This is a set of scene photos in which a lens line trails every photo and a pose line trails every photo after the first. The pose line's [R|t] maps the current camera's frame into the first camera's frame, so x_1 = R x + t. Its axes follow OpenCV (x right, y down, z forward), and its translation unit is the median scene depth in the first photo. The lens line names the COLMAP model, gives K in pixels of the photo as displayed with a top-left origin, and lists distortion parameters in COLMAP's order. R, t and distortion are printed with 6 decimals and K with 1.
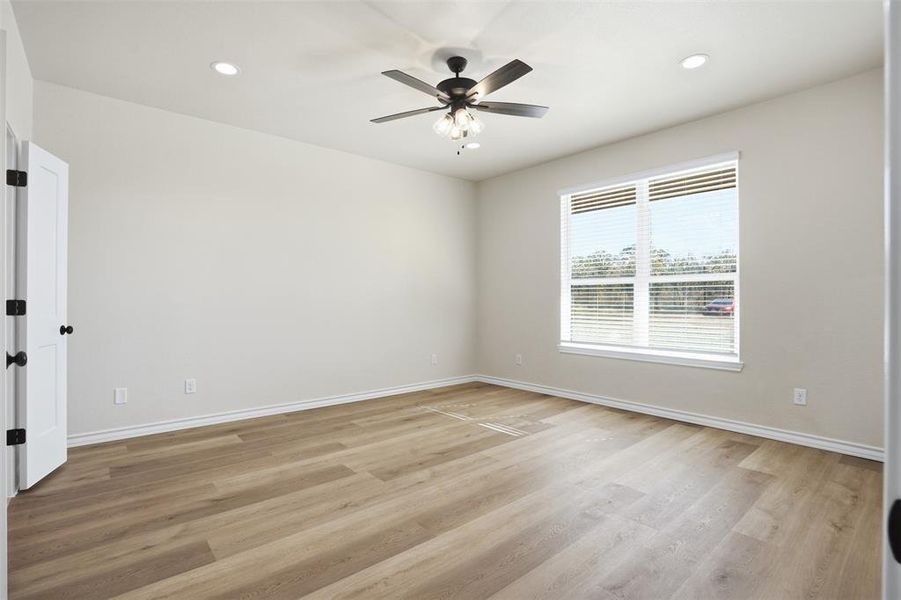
lens RADIAL K [[427.9, 0, 453.2], [0, 427.9, 300.8], [0, 0, 1]] dist [-0.018223, 0.004185]
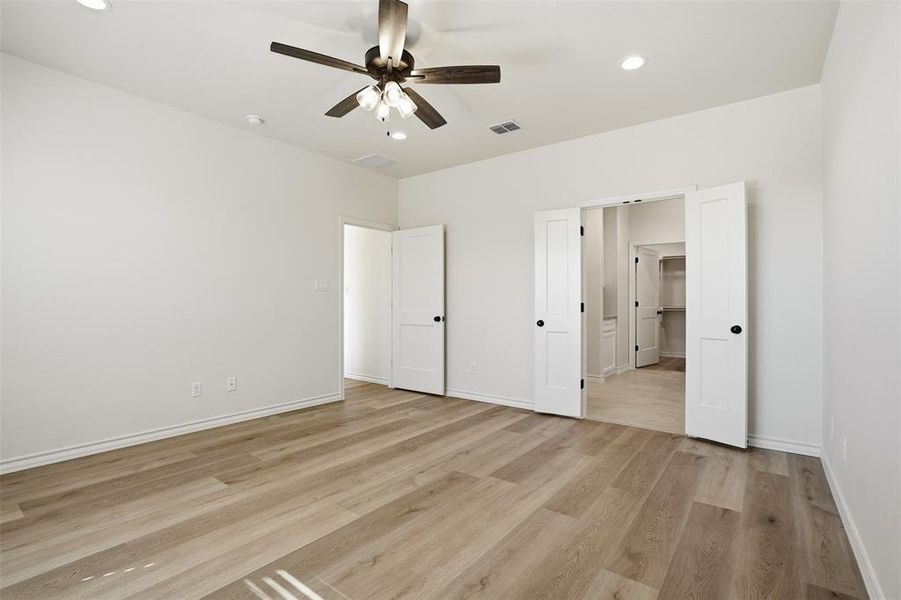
lens RADIAL K [[427.9, 0, 455.8], [0, 427.9, 299.0], [0, 0, 1]] dist [-0.018223, 0.004185]
pose [[-0.976739, -0.001674, -0.214425, 0.065666], [-0.000798, 0.999991, -0.004171, -0.006808], [0.214430, -0.003902, -0.976732, 1.957238]]
